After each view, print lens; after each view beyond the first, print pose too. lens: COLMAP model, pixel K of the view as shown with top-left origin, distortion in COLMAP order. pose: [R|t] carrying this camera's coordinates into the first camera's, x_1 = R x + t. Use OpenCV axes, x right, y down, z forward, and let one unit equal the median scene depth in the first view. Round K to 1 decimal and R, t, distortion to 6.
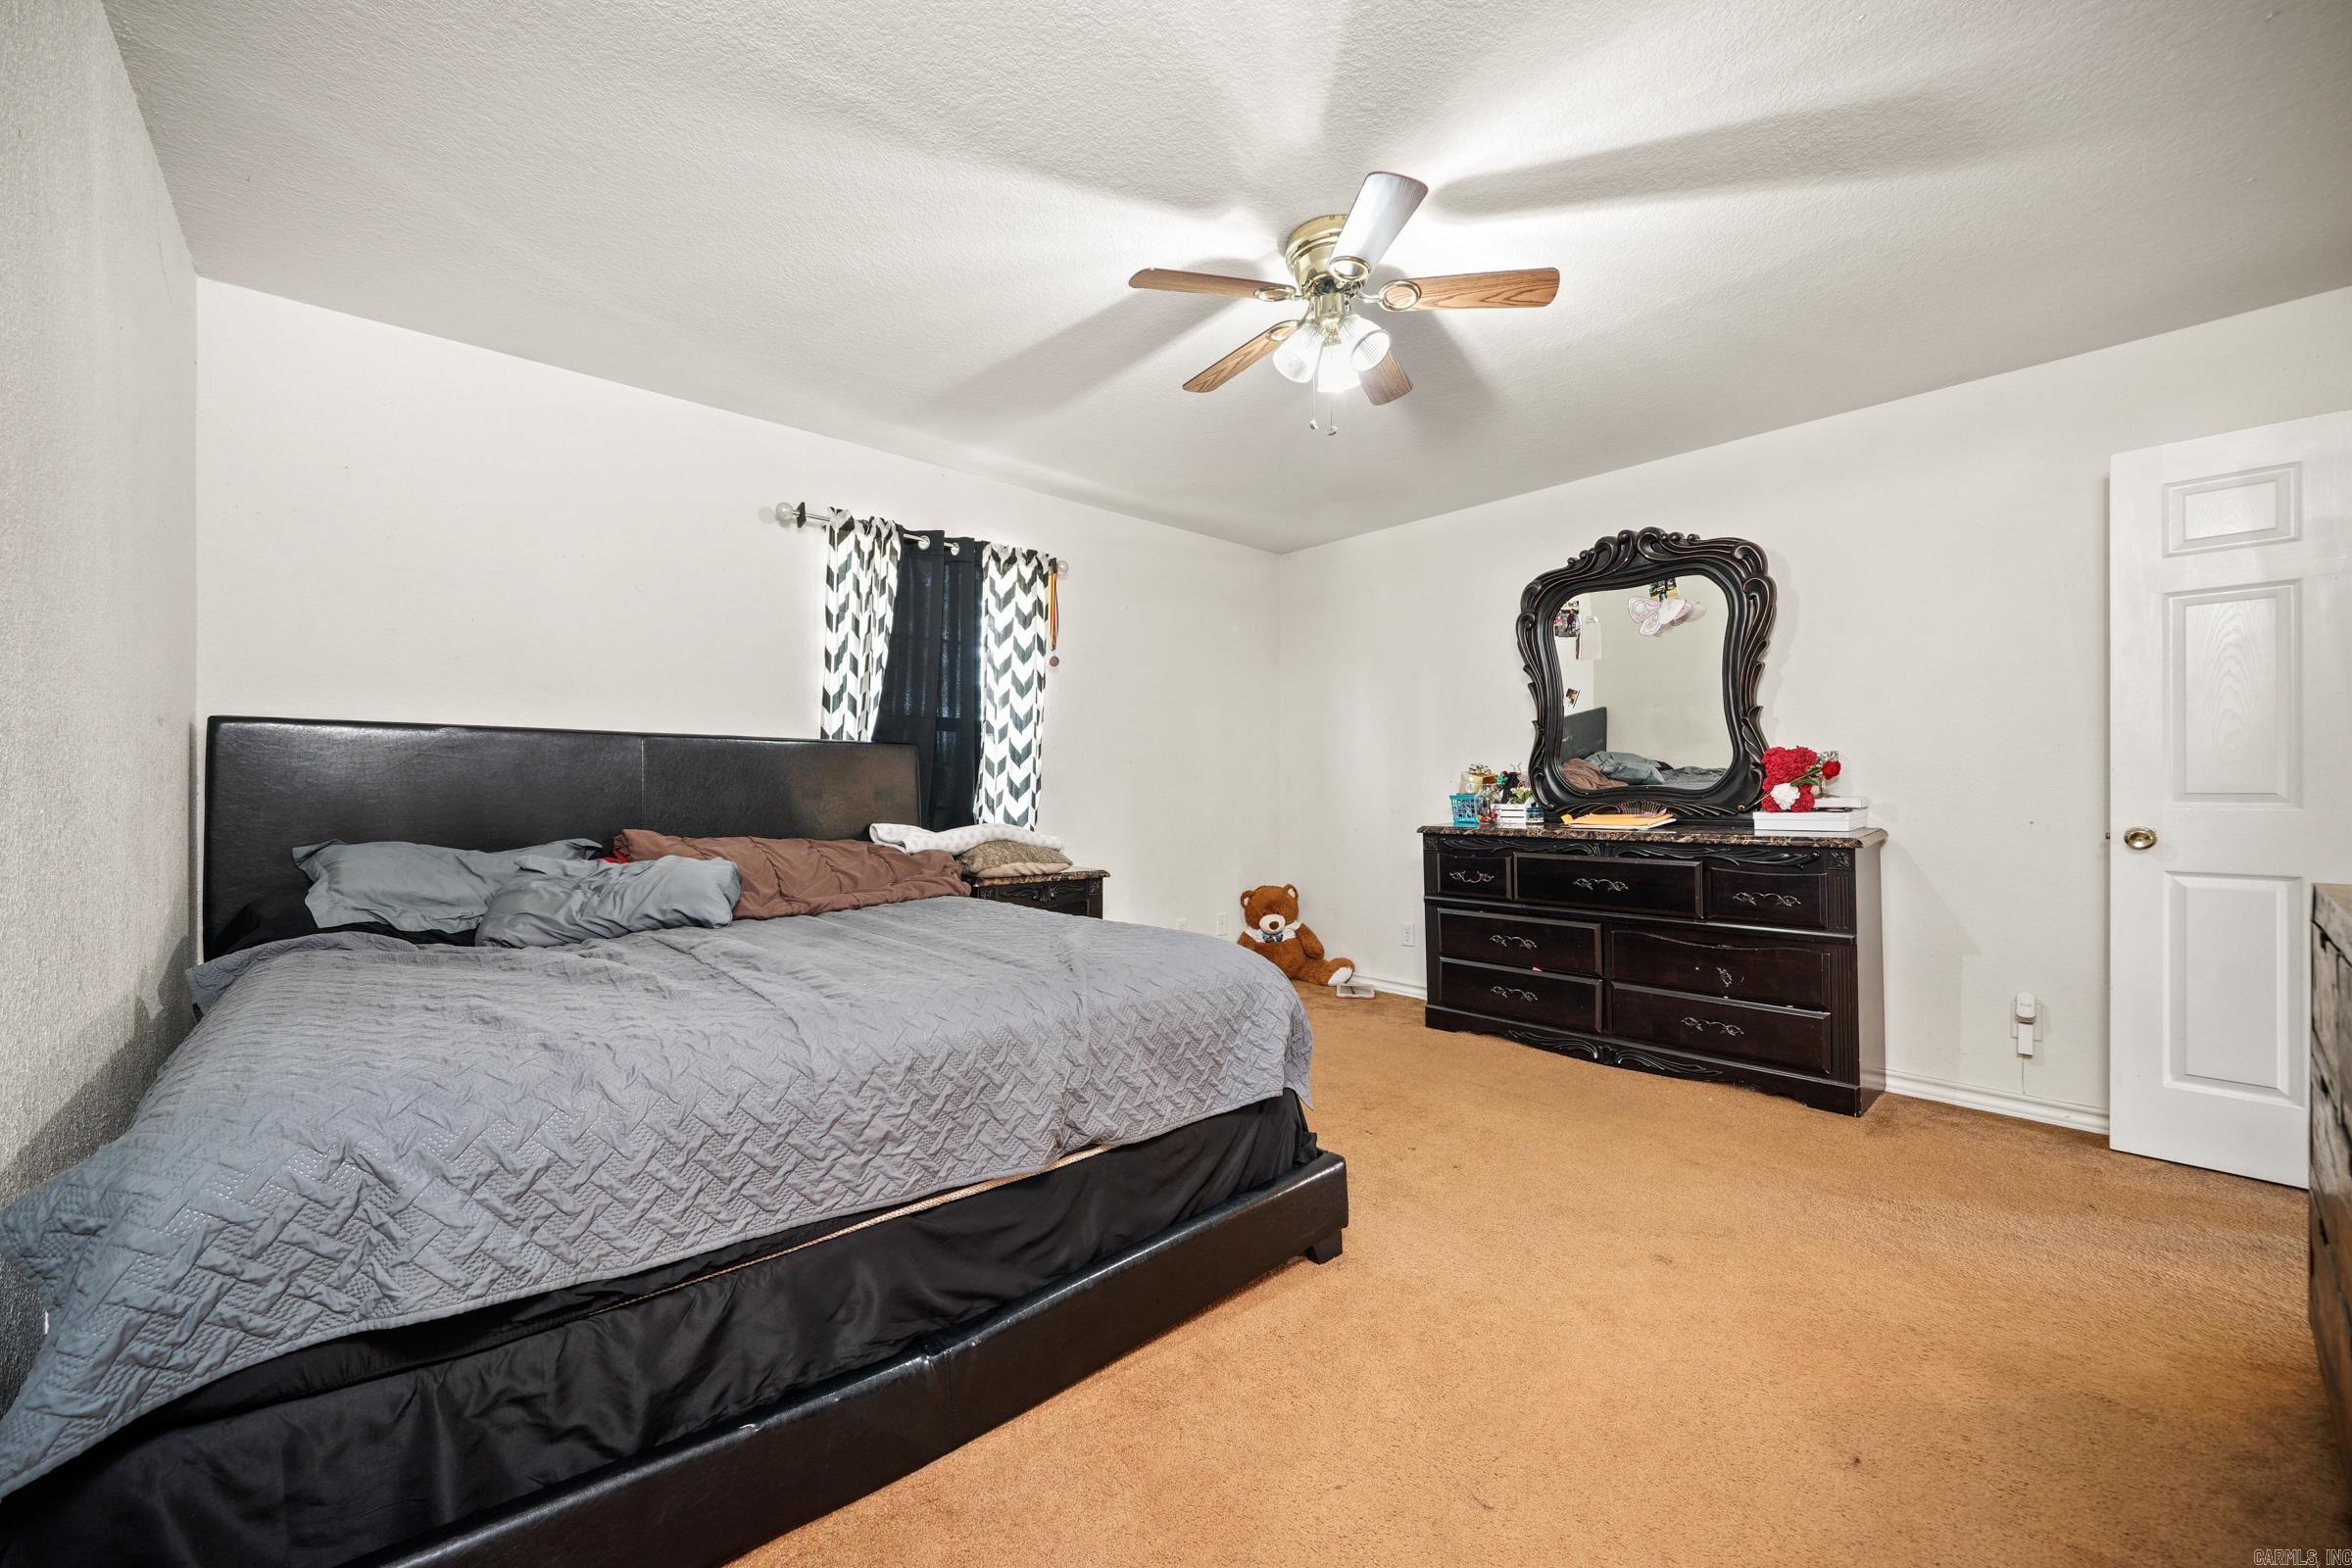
lens RADIAL K [[919.3, 0, 1180.4], [0, 919.3, 782.3], [0, 0, 1]] dist [-0.004033, -0.000472]
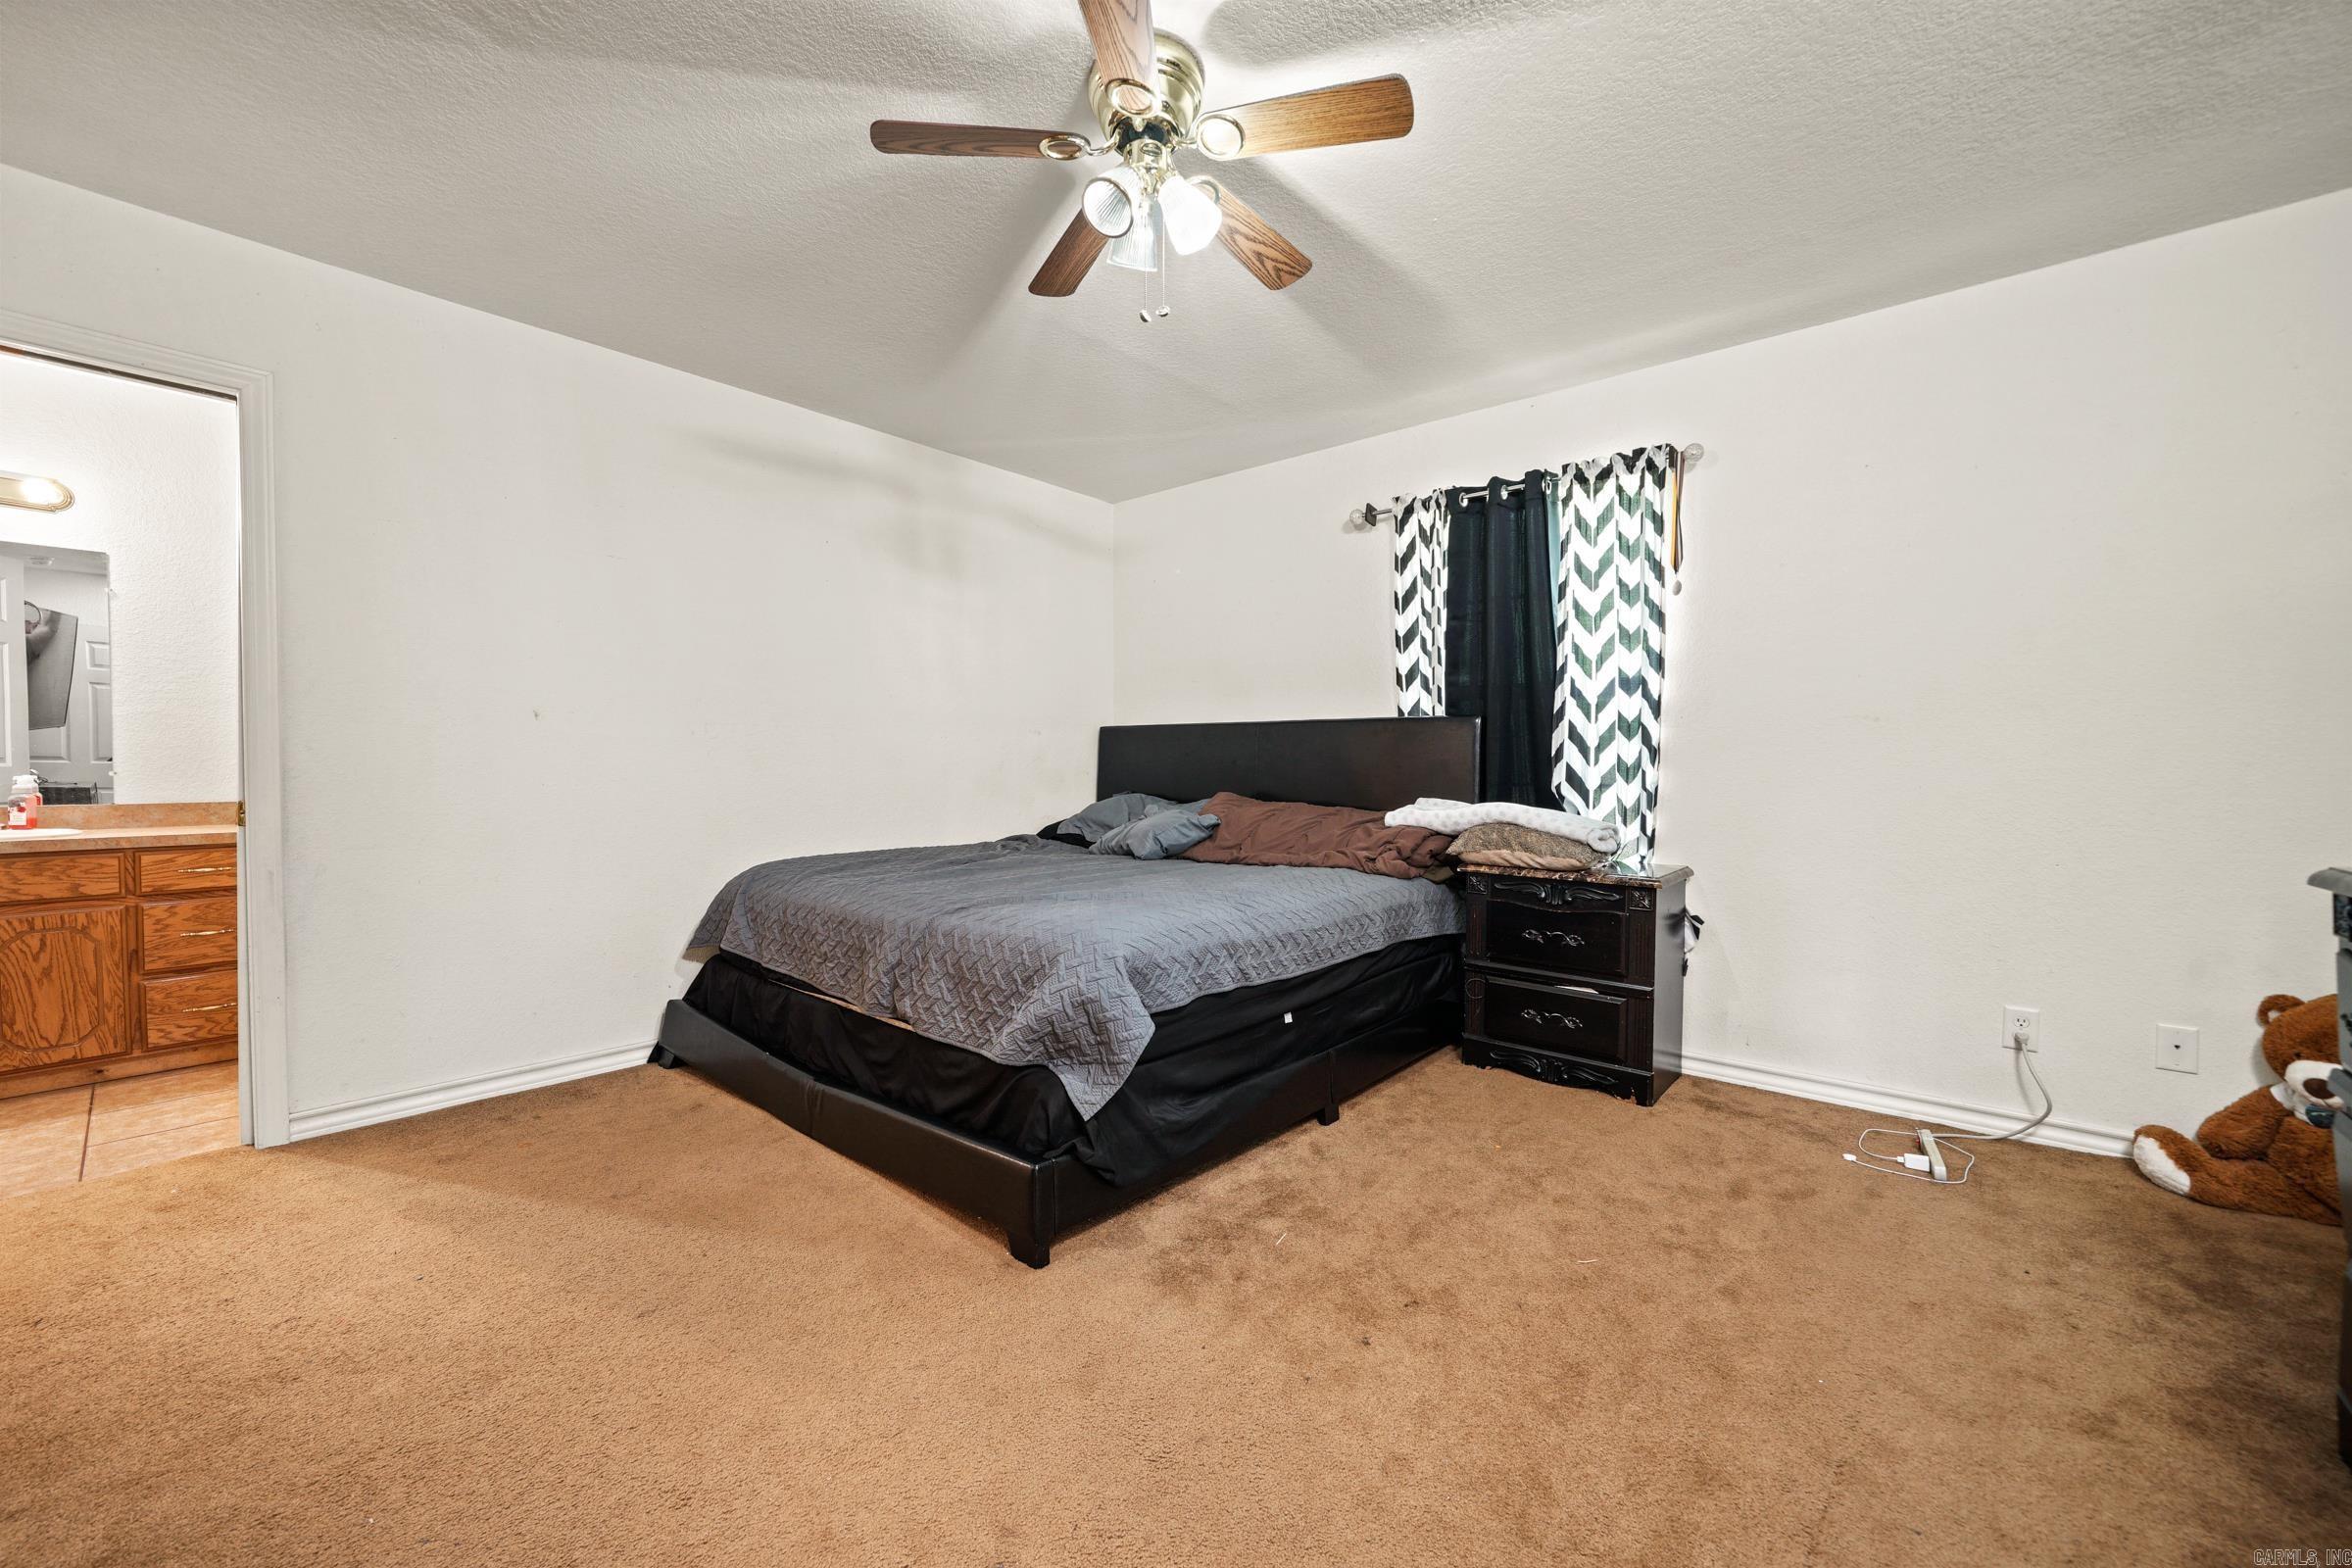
lens RADIAL K [[919.3, 0, 1179.5], [0, 919.3, 790.5], [0, 0, 1]] dist [-0.004033, -0.000472]
pose [[0.111293, 0.028395, -0.993382, 0.634783], [0.007295, 0.999541, 0.029388, 0.005510], [0.993761, -0.010518, 0.111034, 0.610350]]
